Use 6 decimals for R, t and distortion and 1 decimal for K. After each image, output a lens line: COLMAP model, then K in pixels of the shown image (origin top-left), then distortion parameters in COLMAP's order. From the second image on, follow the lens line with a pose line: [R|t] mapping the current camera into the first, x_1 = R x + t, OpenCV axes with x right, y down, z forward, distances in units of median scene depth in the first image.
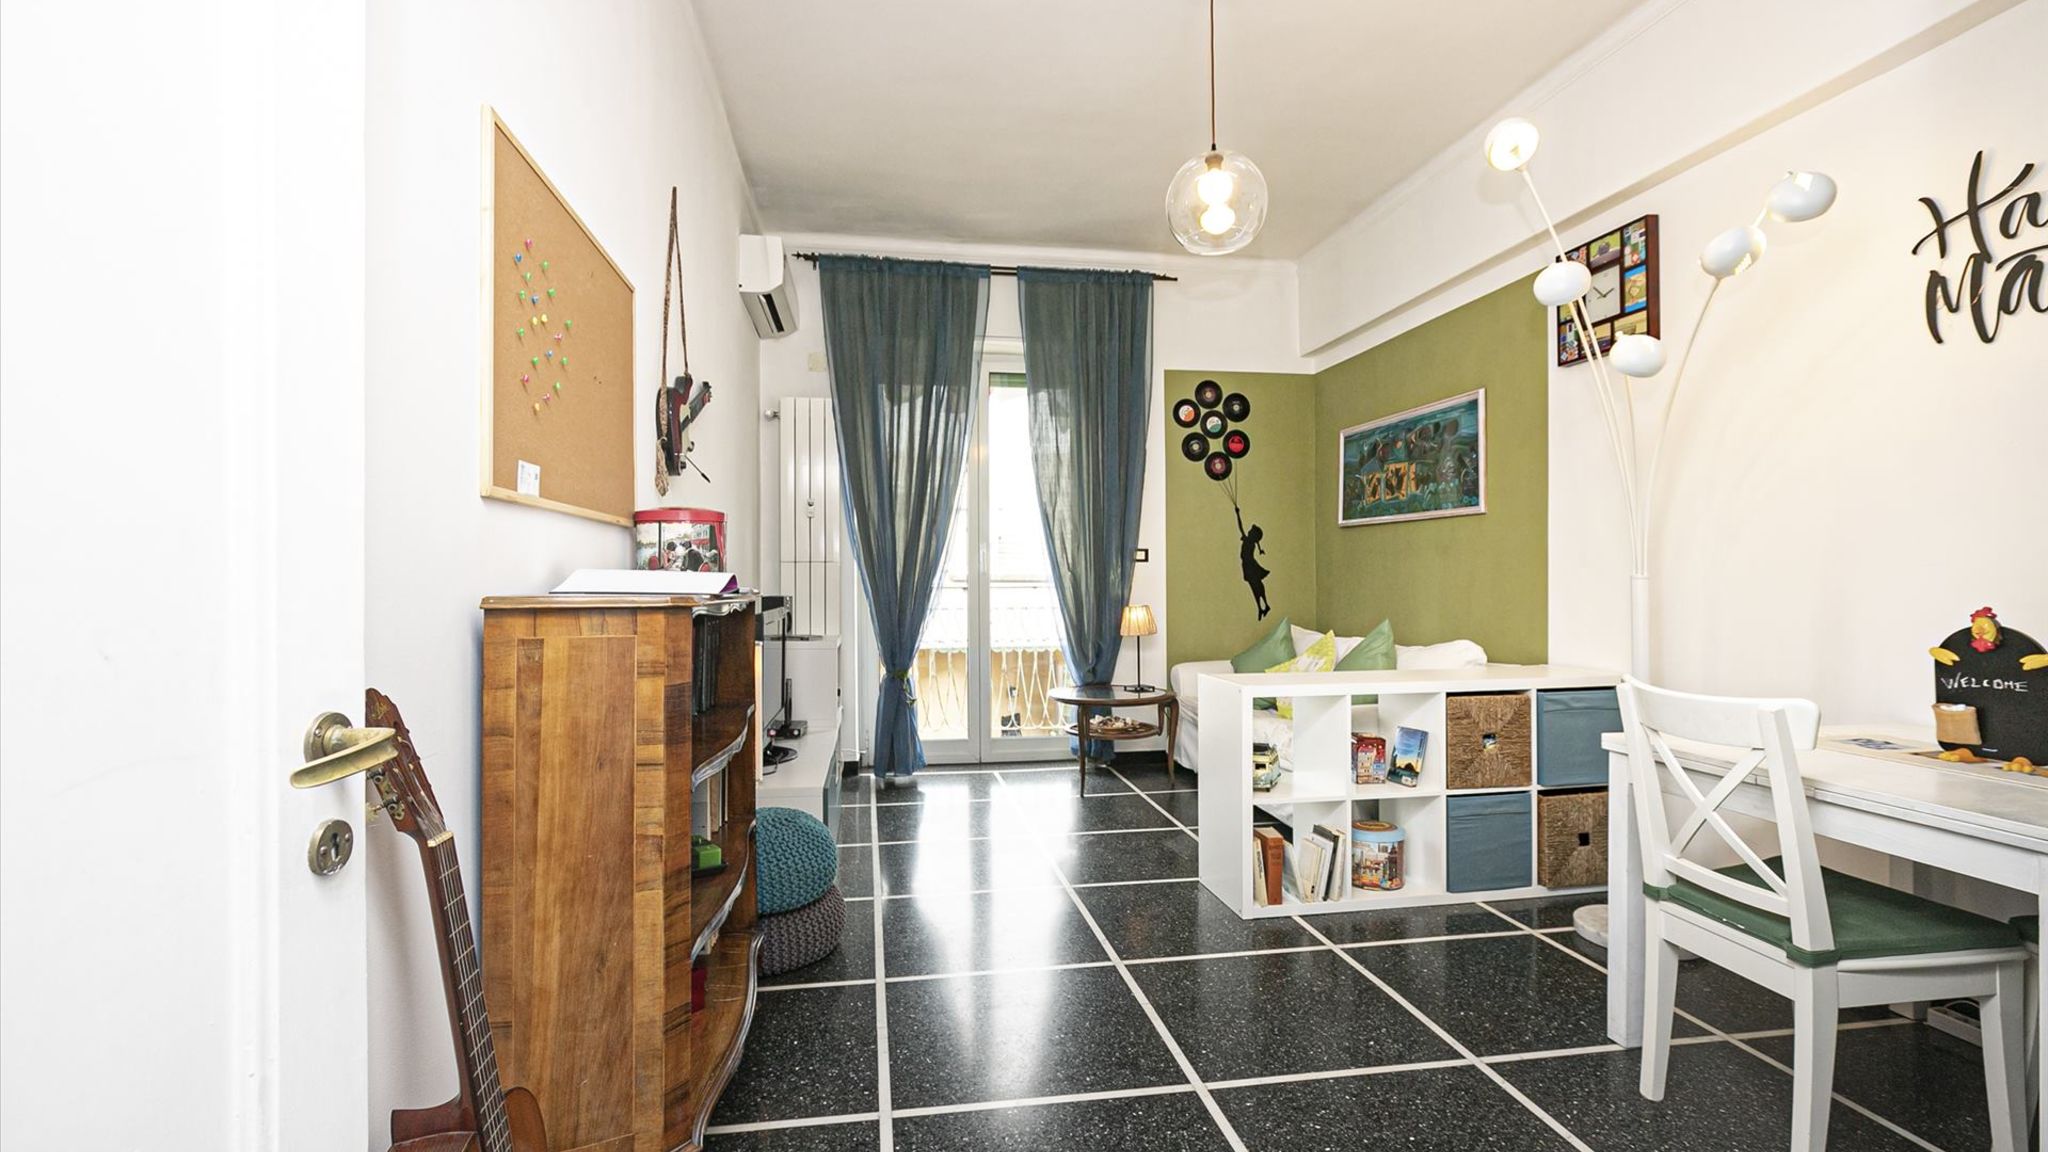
lens RADIAL K [[923.5, 0, 1009.4], [0, 923.5, 575.2], [0, 0, 1]] dist [-0.039456, 0.022703]
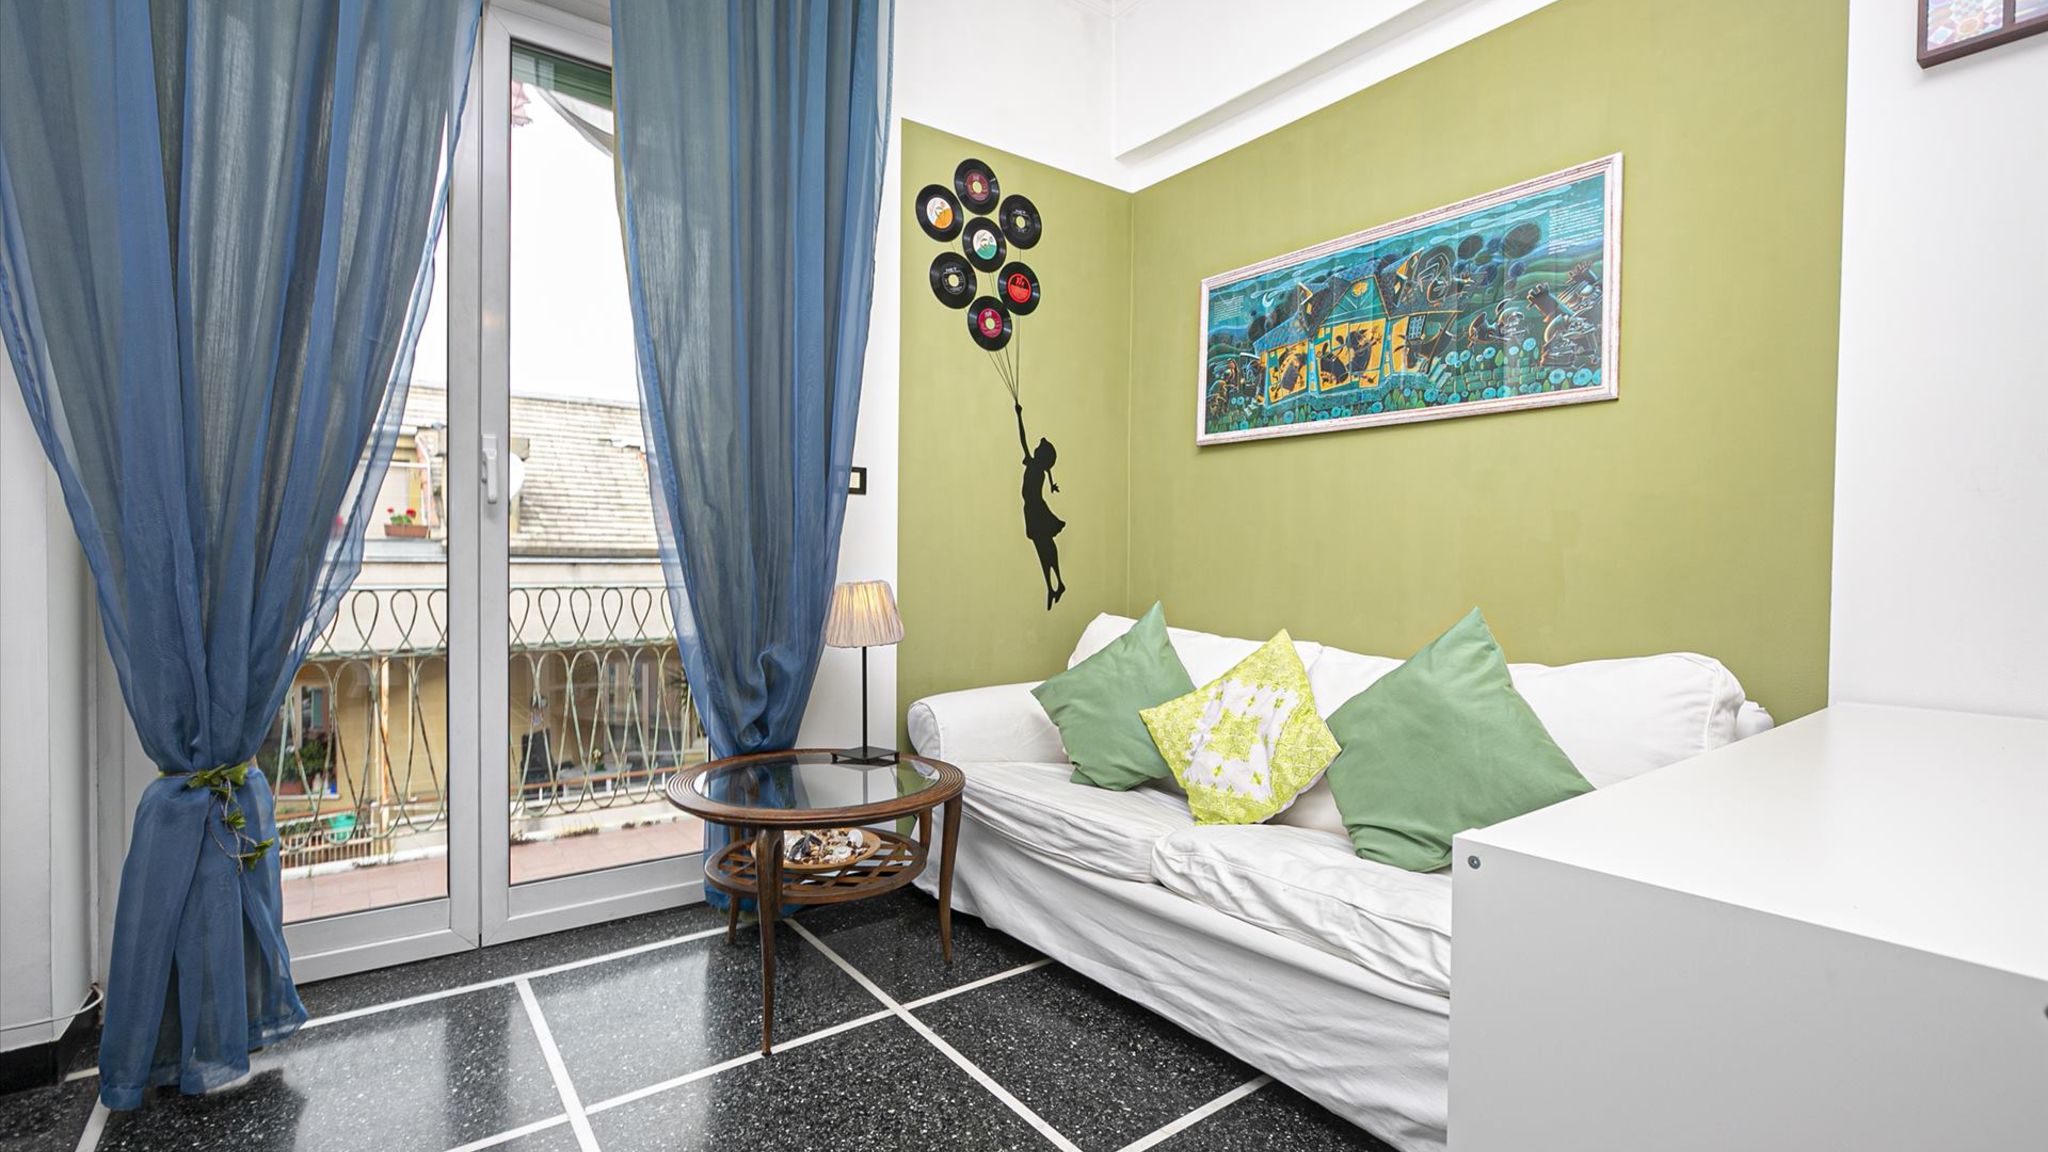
lens RADIAL K [[923.5, 0, 1009.4], [0, 923.5, 575.2], [0, 0, 1]] dist [-0.039456, 0.022703]
pose [[0.886011, 0.007478, 0.463605, -0.012326], [-0.015243, 0.999799, 0.013004, 0.022913], [-0.463414, -0.018589, 0.885947, 0.553965]]
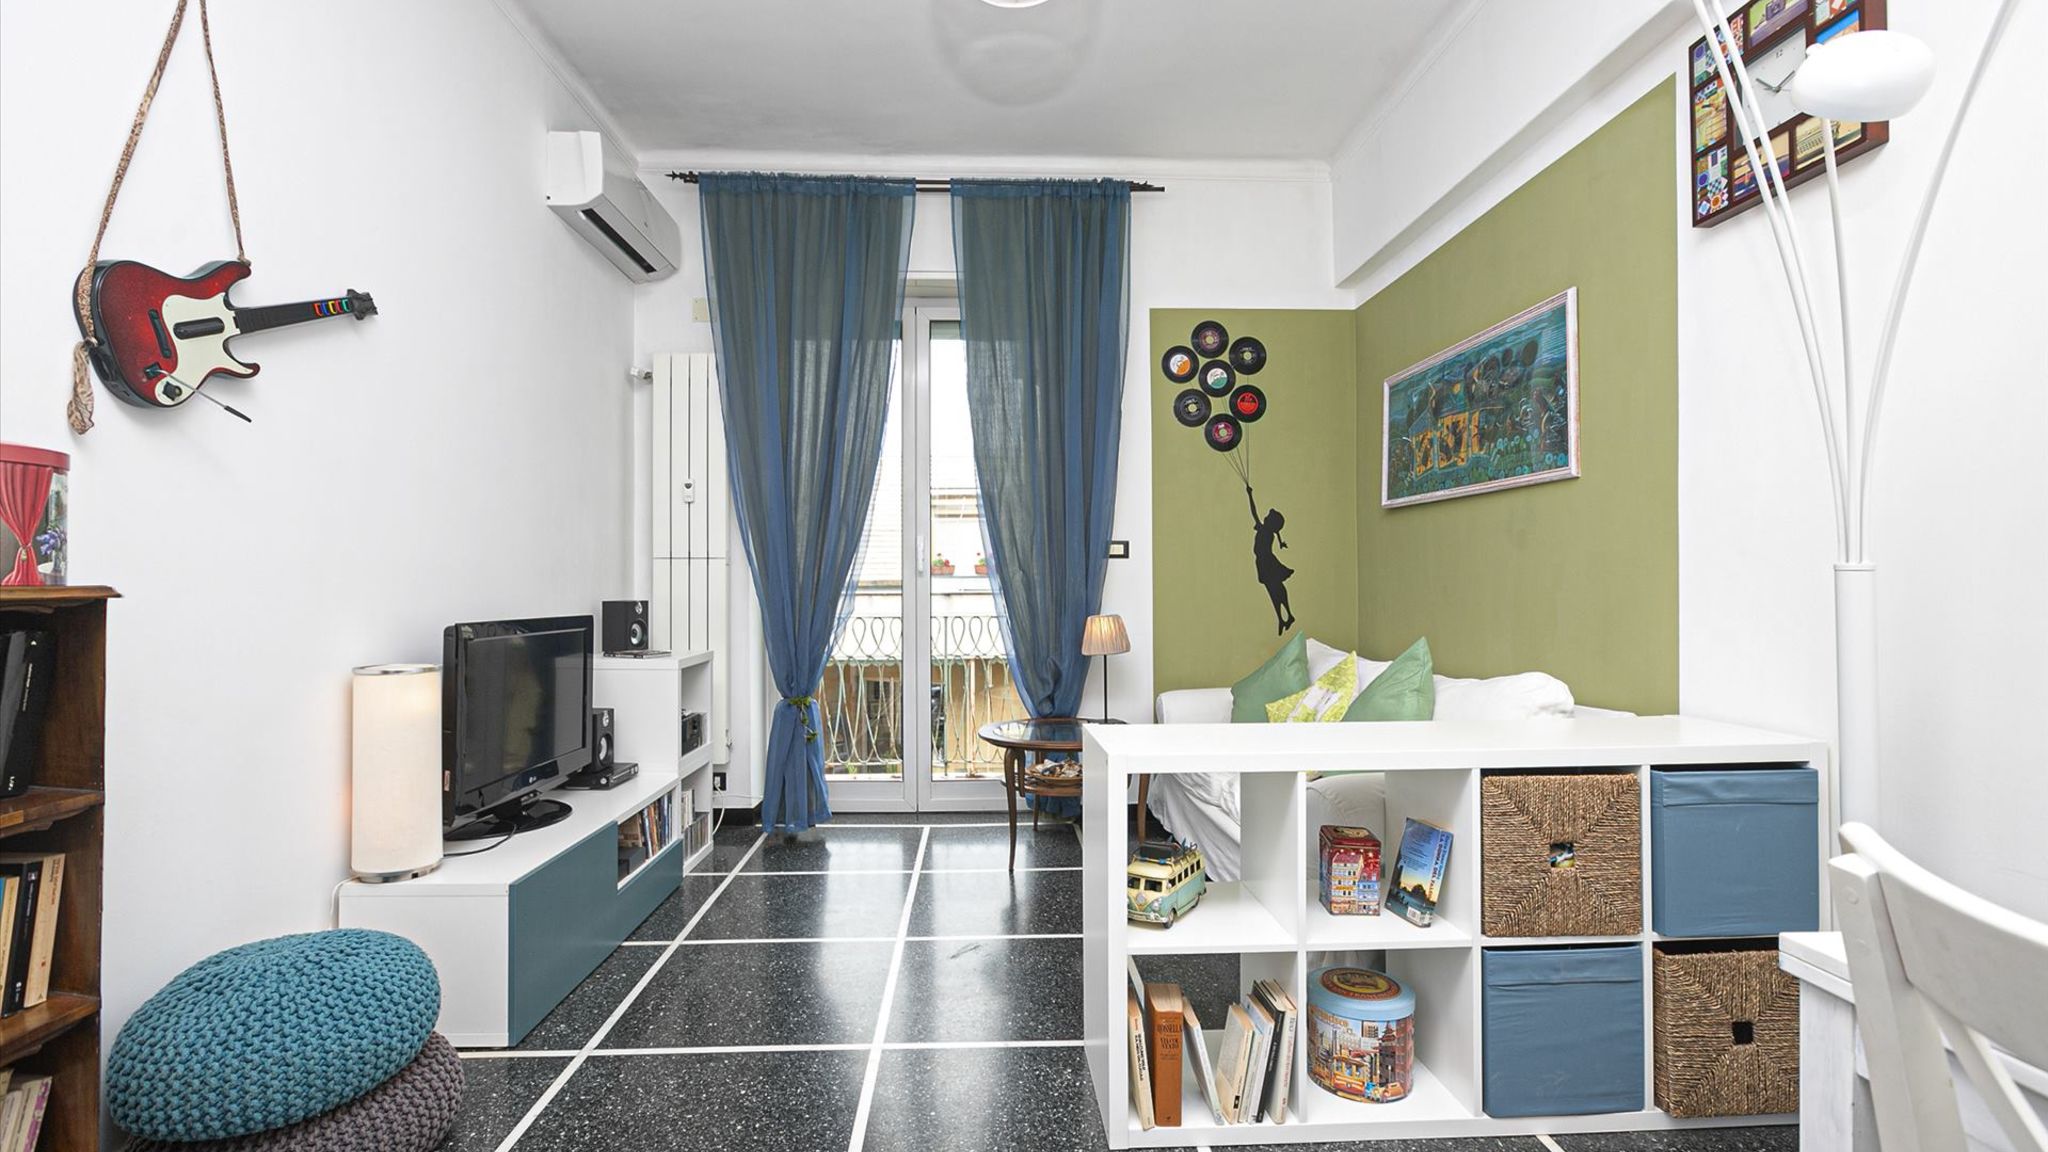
lens RADIAL K [[923.5, 0, 1009.4], [0, 923.5, 575.2], [0, 0, 1]] dist [-0.039456, 0.022703]
pose [[0.992673, 0.000006, -0.120828, 0.153638], [-0.000965, 0.999969, -0.007875, 0.006325], [0.120824, 0.007933, 0.992642, 0.238736]]
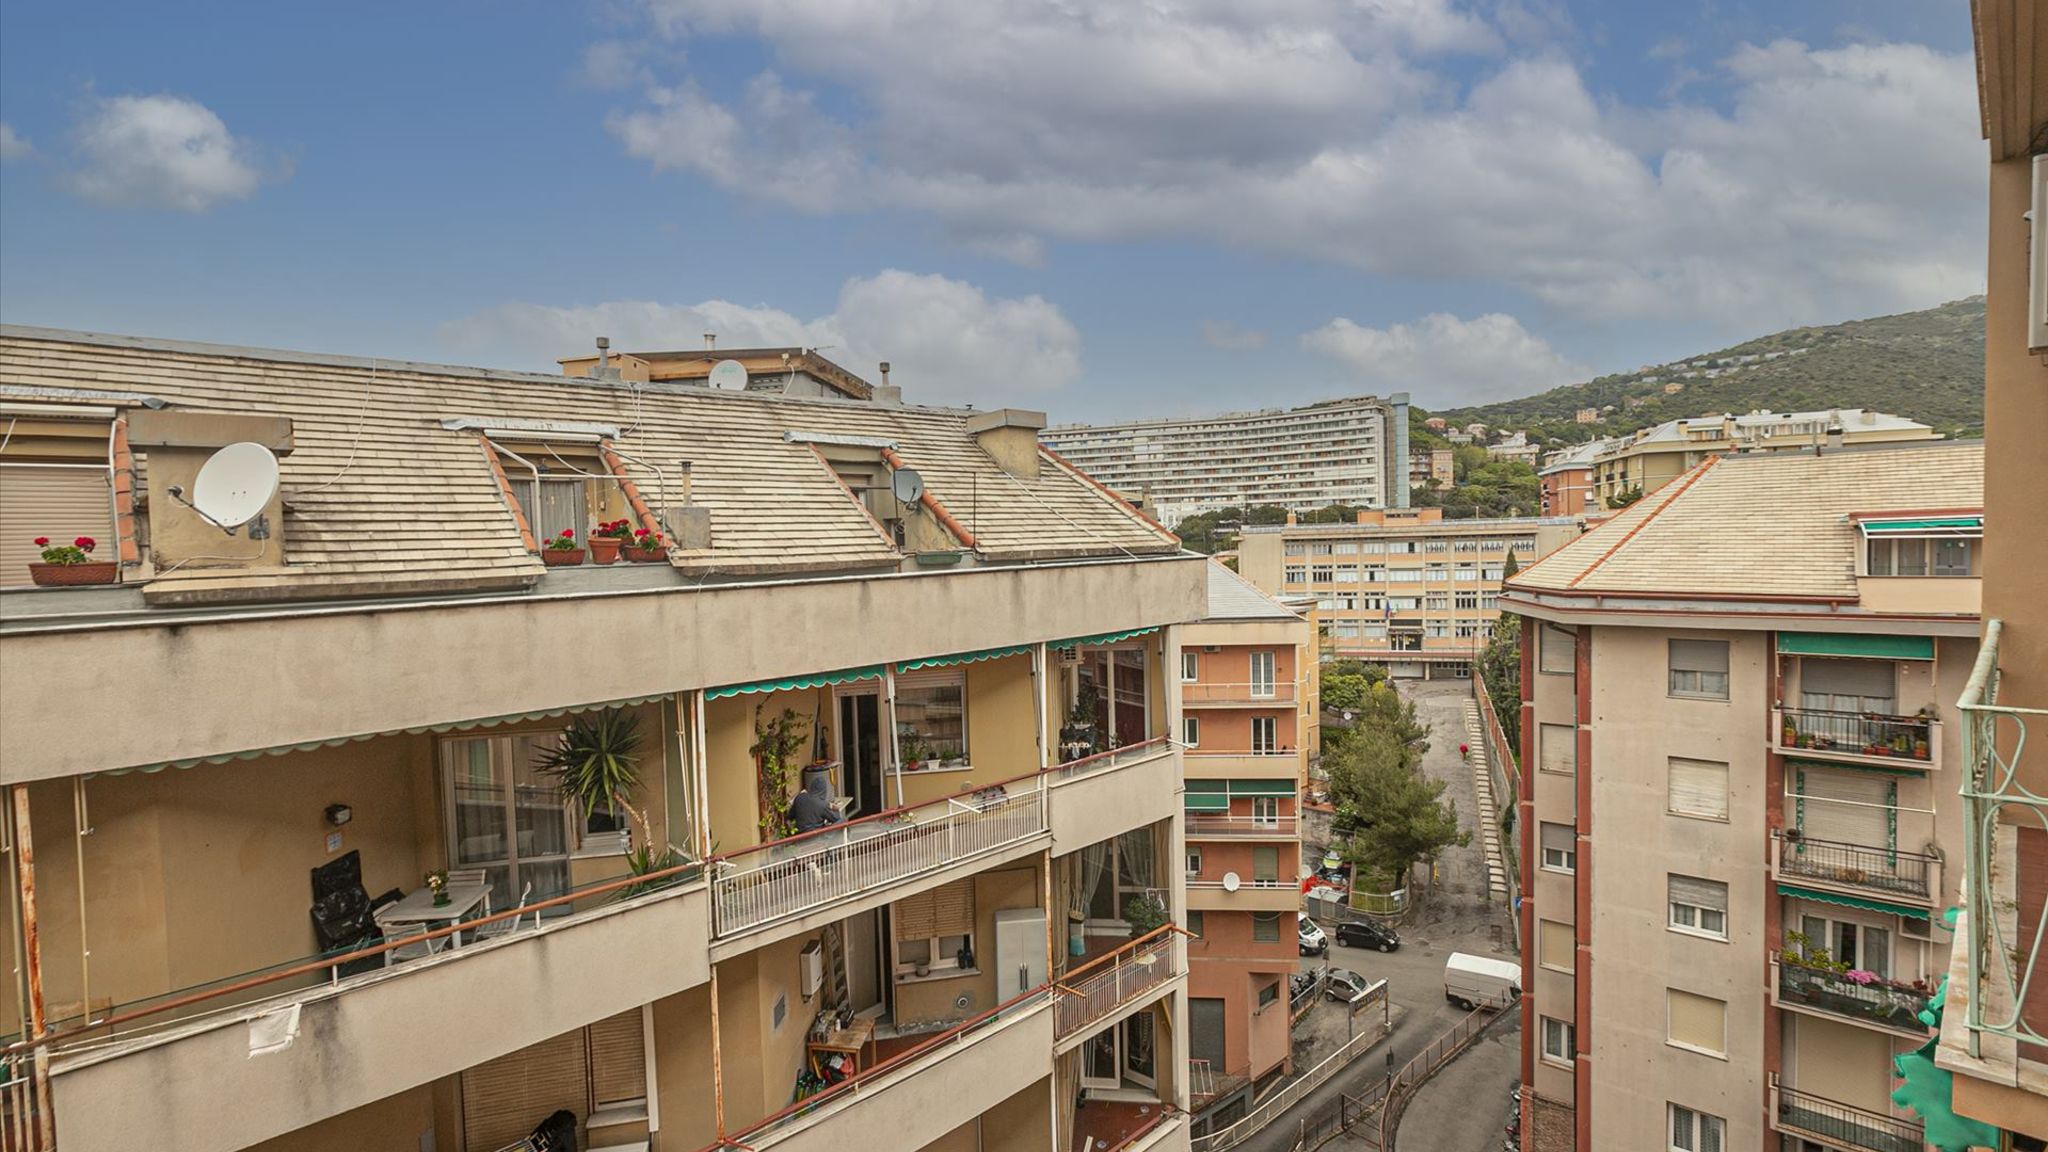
lens RADIAL K [[923.5, 0, 1009.4], [0, 923.5, 575.2], [0, 0, 1]] dist [-0.039456, 0.022703]
pose [[0.832299, -0.043420, 0.552624, 0.013830], [0.025059, 0.998856, 0.040739, 0.009256], [-0.553760, -0.020059, 0.832435, 0.688489]]
